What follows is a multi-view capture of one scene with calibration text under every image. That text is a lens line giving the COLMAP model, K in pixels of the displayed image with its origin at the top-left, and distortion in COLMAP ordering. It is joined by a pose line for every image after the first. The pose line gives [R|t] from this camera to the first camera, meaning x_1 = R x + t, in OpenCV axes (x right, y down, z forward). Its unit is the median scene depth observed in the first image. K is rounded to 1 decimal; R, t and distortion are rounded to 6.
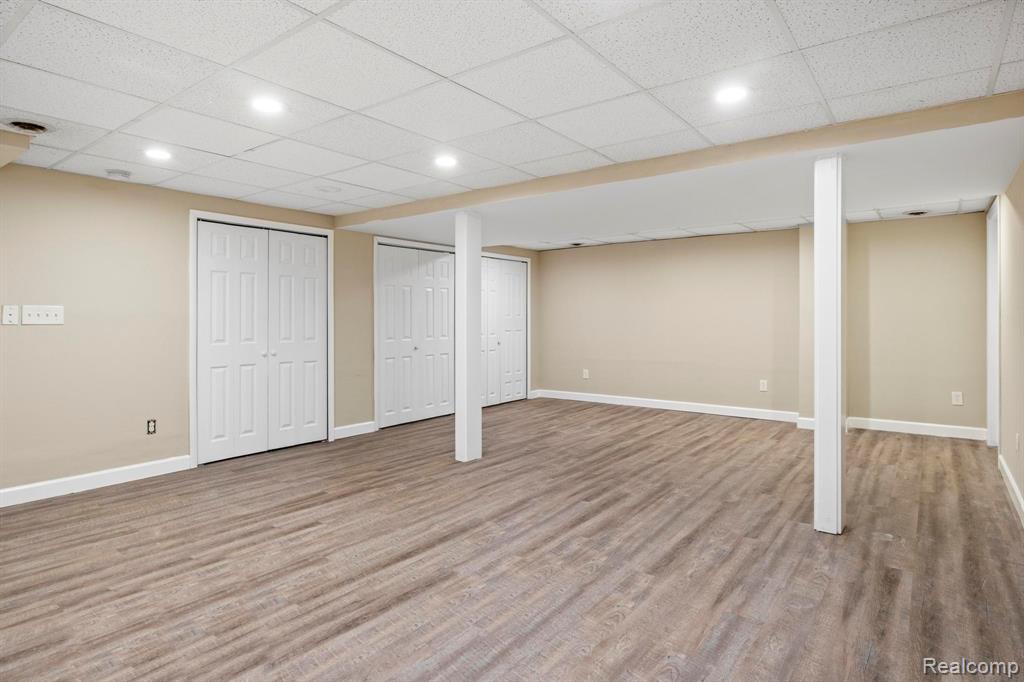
lens RADIAL K [[544.5, 0, 513.7], [0, 544.5, 323.1], [0, 0, 1]] dist [-0.003930, -0.003540]
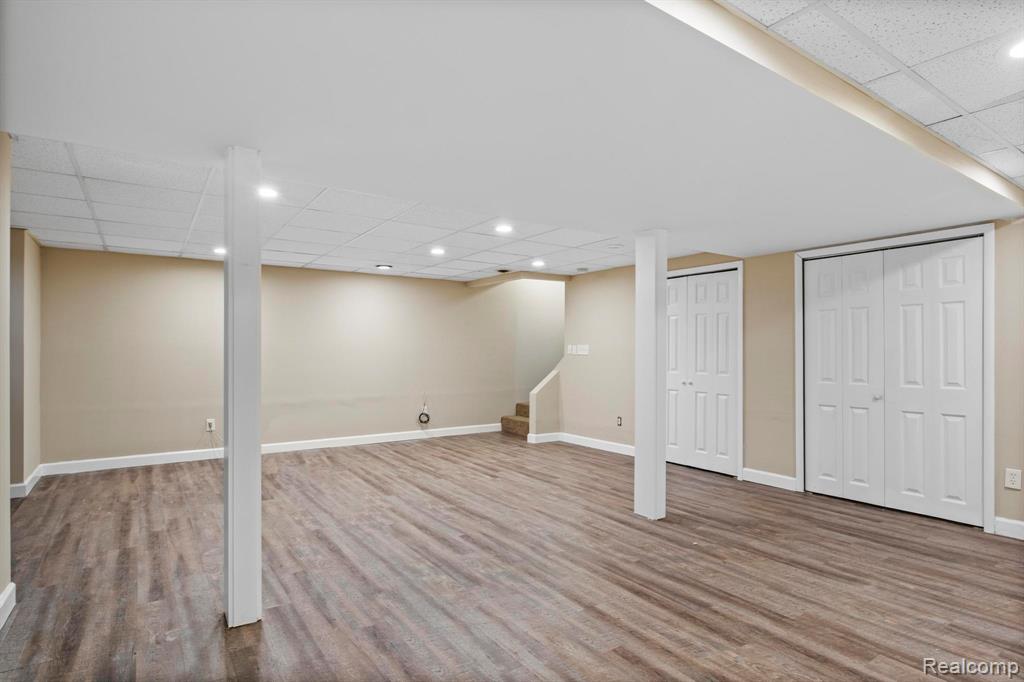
lens RADIAL K [[544.5, 0, 530.3], [0, 544.5, 346.2], [0, 0, 1]] dist [-0.003930, -0.003540]
pose [[-0.289003, -0.007255, -0.957301, 1.279910], [-0.009040, 0.999947, -0.004849, -0.021920], [0.957285, 0.007252, -0.289053, 1.701966]]
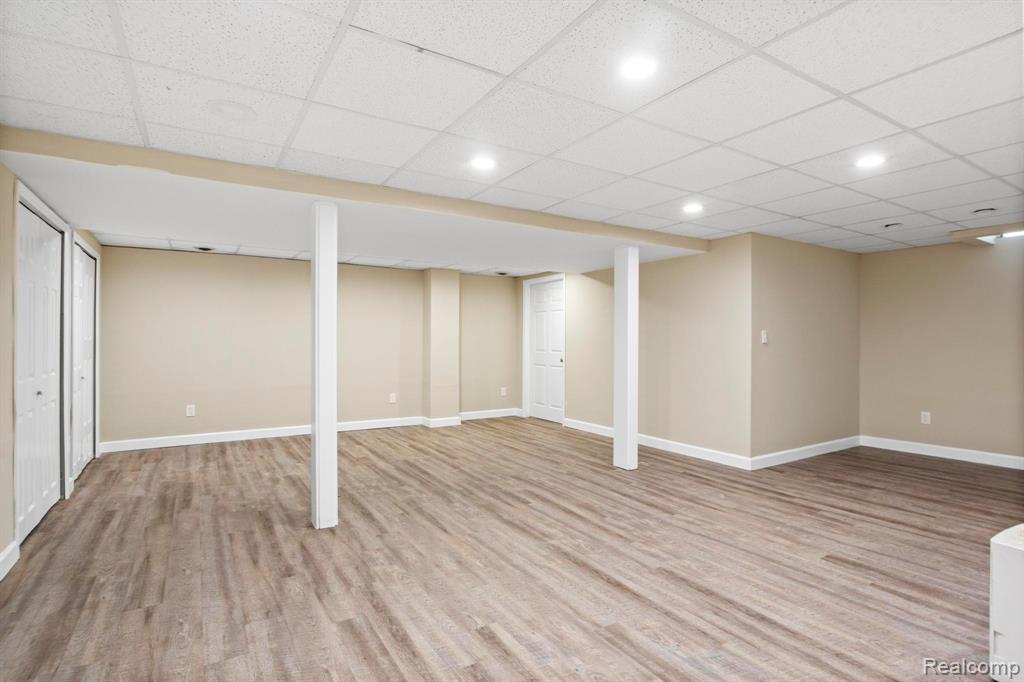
lens RADIAL K [[513.3, 0, 503.8], [0, 513.3, 340.2], [0, 0, 1]] dist [-0.009153, 0.001474]
pose [[0.375966, 0.003849, 0.926626, -1.053529], [0.006300, 0.999958, -0.006710, -0.004787], [-0.926612, 0.008361, 0.375926, 0.782504]]
